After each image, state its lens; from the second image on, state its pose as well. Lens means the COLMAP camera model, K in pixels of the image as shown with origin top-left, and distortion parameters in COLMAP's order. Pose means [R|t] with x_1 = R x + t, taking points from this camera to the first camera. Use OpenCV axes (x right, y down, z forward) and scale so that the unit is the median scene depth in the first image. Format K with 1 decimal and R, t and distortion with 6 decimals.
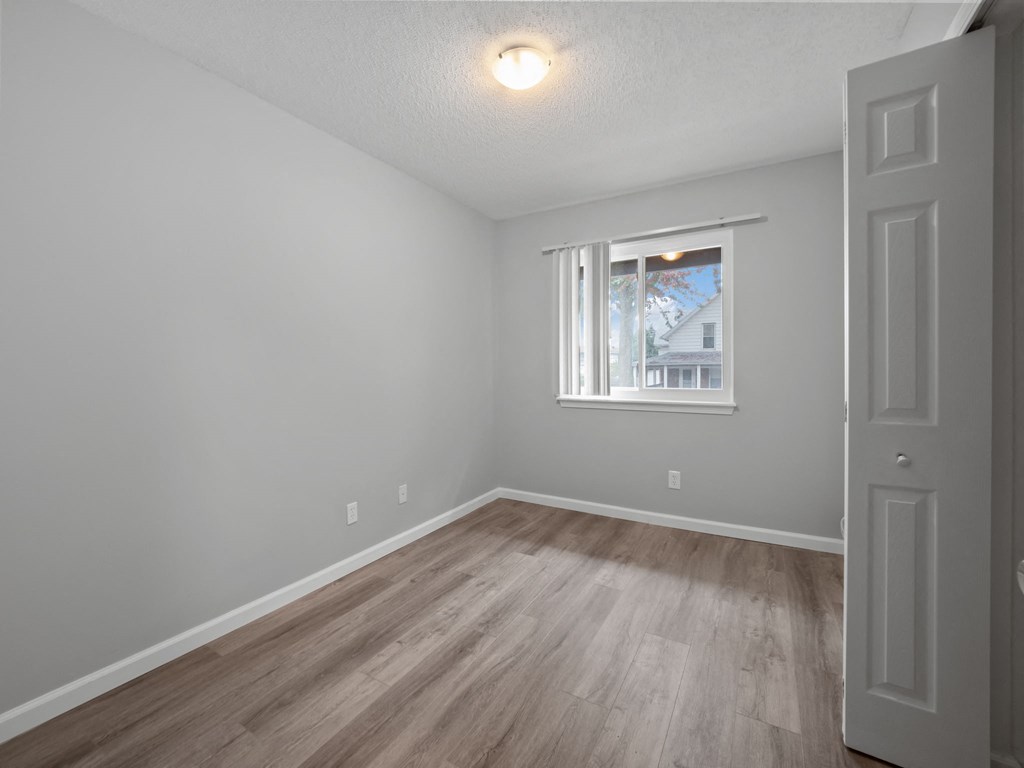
lens RADIAL K [[439.6, 0, 508.0], [0, 439.6, 371.3], [0, 0, 1]] dist [-0.000367, -0.000826]
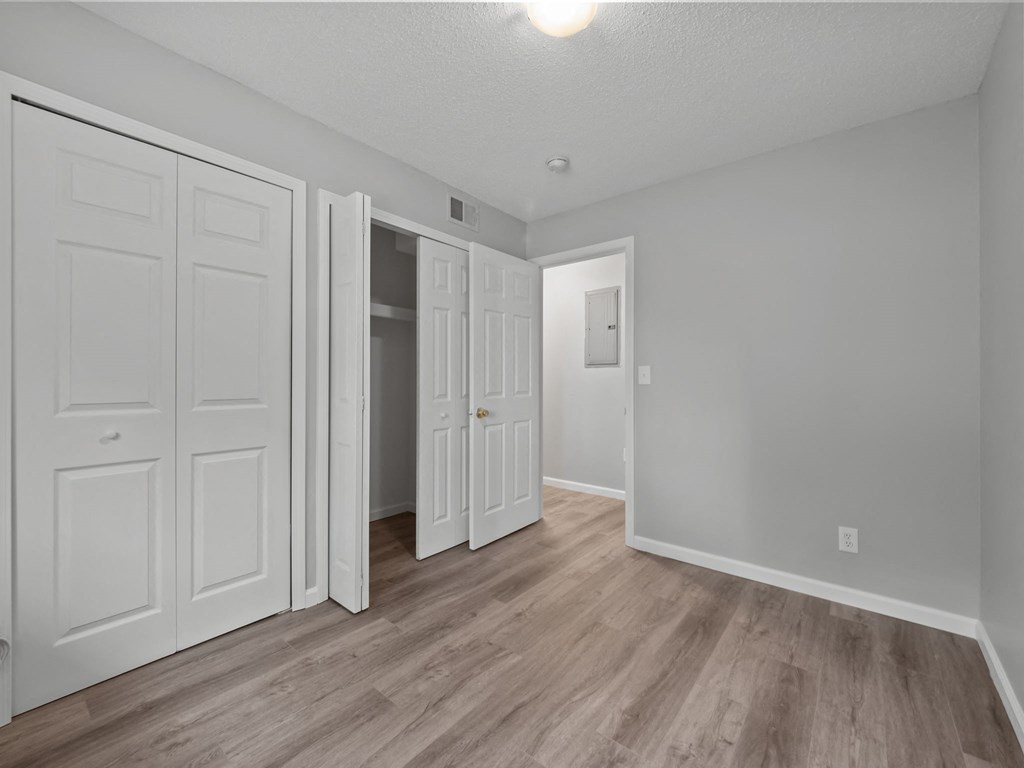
lens RADIAL K [[427.3, 0, 505.7], [0, 427.3, 378.2], [0, 0, 1]] dist [-0.001317, -0.000297]
pose [[-0.986767, 0.001869, 0.162132, 0.004073], [0.001683, 0.999998, -0.001286, 0.002408], [-0.162134, -0.000996, -0.986768, 1.240206]]
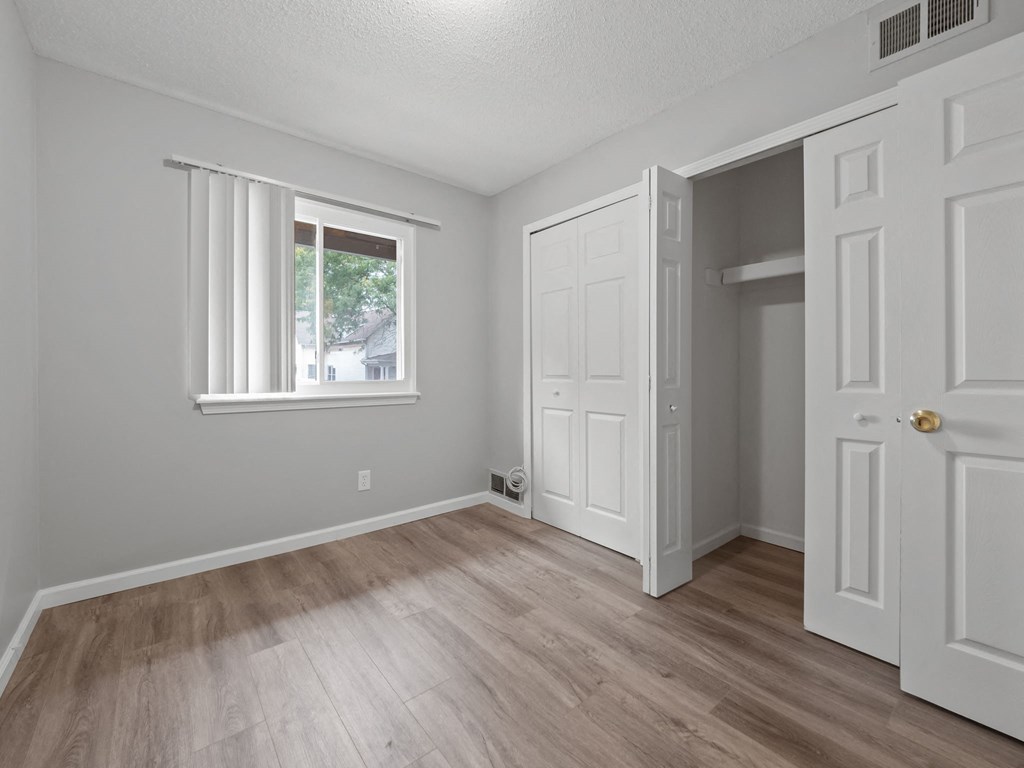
lens RADIAL K [[439.6, 0, 508.0], [0, 439.6, 371.3], [0, 0, 1]] dist [-0.000367, -0.000826]
pose [[0.345335, -0.000851, 0.938479, -0.435143], [0.003124, 0.999995, -0.000243, 0.026074], [-0.938474, 0.003016, 0.345336, 0.475140]]
